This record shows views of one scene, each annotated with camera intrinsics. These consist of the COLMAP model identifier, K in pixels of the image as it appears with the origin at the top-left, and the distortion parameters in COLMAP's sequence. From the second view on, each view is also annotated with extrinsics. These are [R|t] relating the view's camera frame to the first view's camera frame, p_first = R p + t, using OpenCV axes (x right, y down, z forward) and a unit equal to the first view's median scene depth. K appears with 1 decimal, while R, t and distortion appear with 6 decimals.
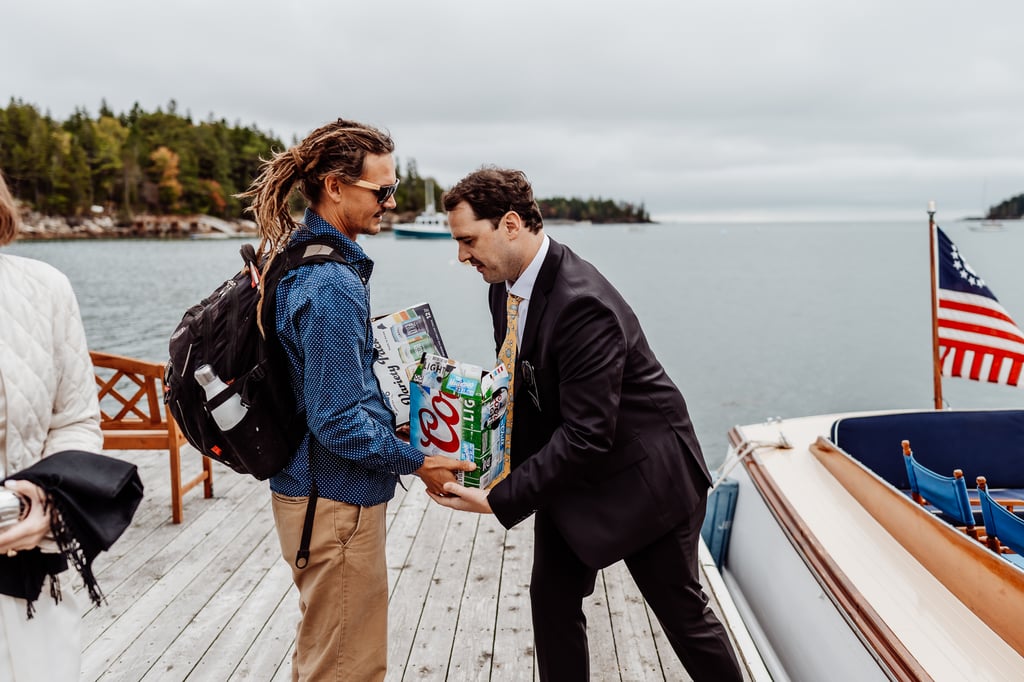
lens RADIAL K [[955.6, 0, 512.0], [0, 955.6, 341.0], [0, 0, 1]] dist [0.005827, -0.008260]
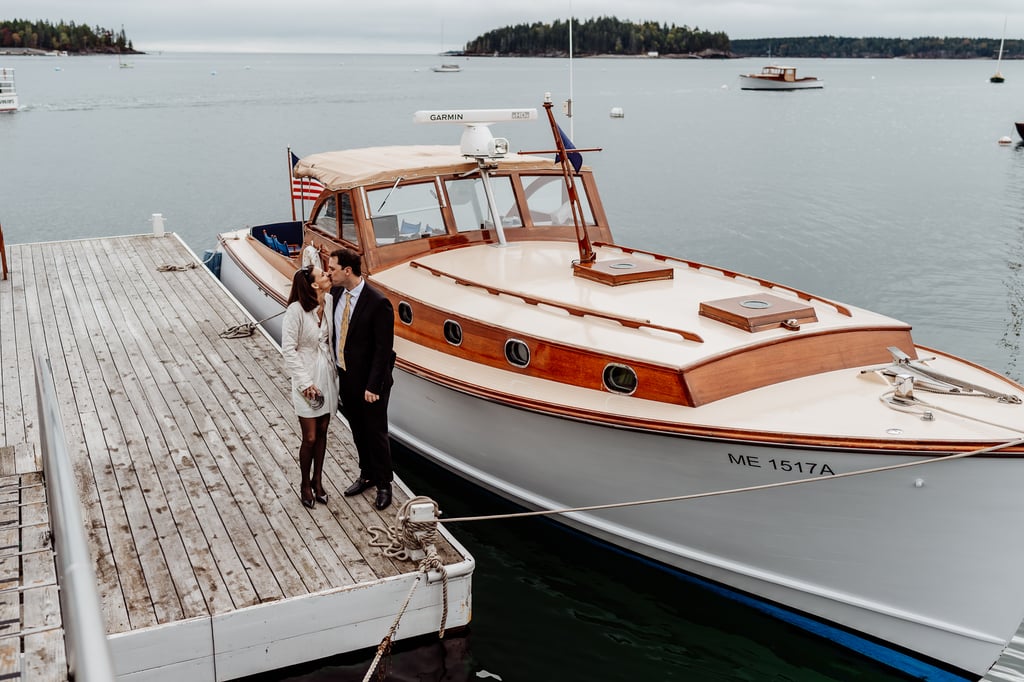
lens RADIAL K [[955.6, 0, 512.0], [0, 955.6, 341.0], [0, 0, 1]] dist [0.005827, -0.008260]
pose [[0.874855, -0.117509, 0.469915, -0.317214], [0.036259, 0.983293, 0.178383, -0.057138], [-0.483025, -0.139021, 0.864500, -1.628559]]
